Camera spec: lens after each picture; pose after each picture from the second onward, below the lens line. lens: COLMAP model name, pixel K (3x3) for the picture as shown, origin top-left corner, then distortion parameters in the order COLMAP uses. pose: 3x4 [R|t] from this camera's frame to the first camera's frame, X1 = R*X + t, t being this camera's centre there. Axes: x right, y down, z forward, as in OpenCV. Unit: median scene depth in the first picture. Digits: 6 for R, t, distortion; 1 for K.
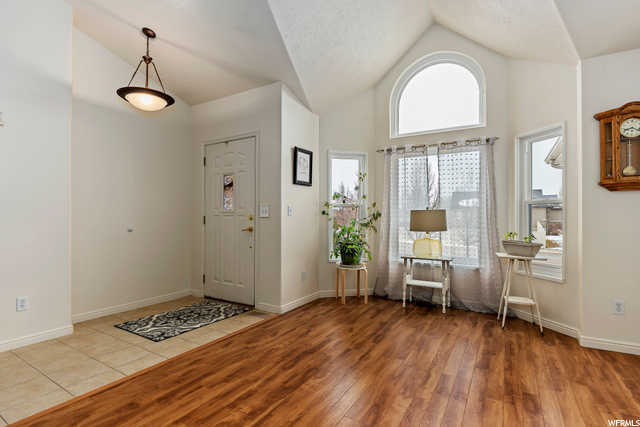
lens RADIAL K [[312.0, 0, 318.3], [0, 312.0, 211.3], [0, 0, 1]] dist [-0.001850, -0.000703]
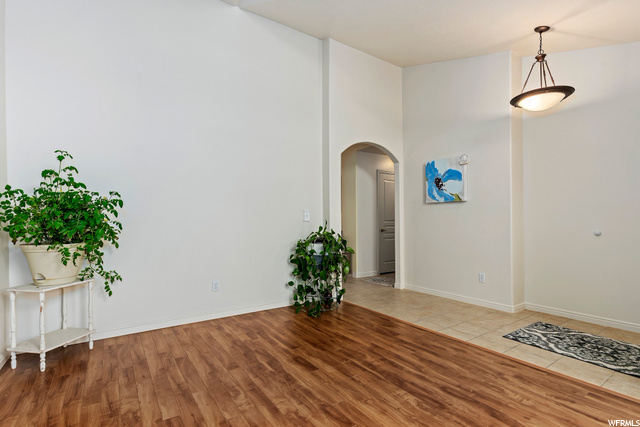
lens RADIAL K [[312.0, 0, 318.3], [0, 312.0, 211.3], [0, 0, 1]] dist [-0.001850, -0.000703]
pose [[-0.416376, -0.028441, -0.908747, 0.727427], [0.021571, 0.998920, -0.041146, 0.021604], [0.908936, -0.036735, -0.415313, 0.888423]]
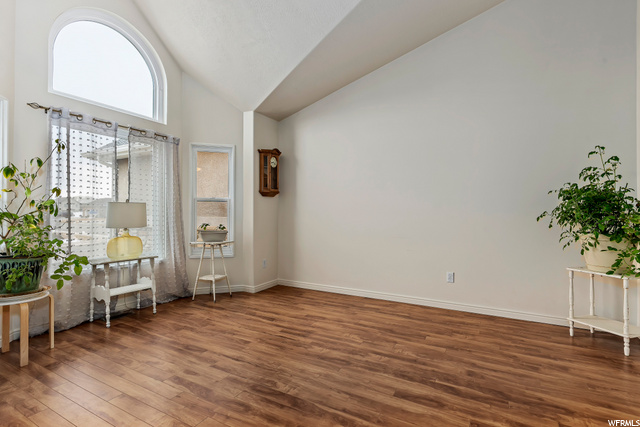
lens RADIAL K [[307.5, 0, 320.0], [0, 307.5, 213.5], [0, 0, 1]] dist [0.001044, 0.000243]
pose [[-0.038816, -0.004645, 0.999236, -0.721952], [-0.021995, 0.999751, 0.003793, 0.015058], [-0.999004, -0.021831, -0.038908, 0.719744]]
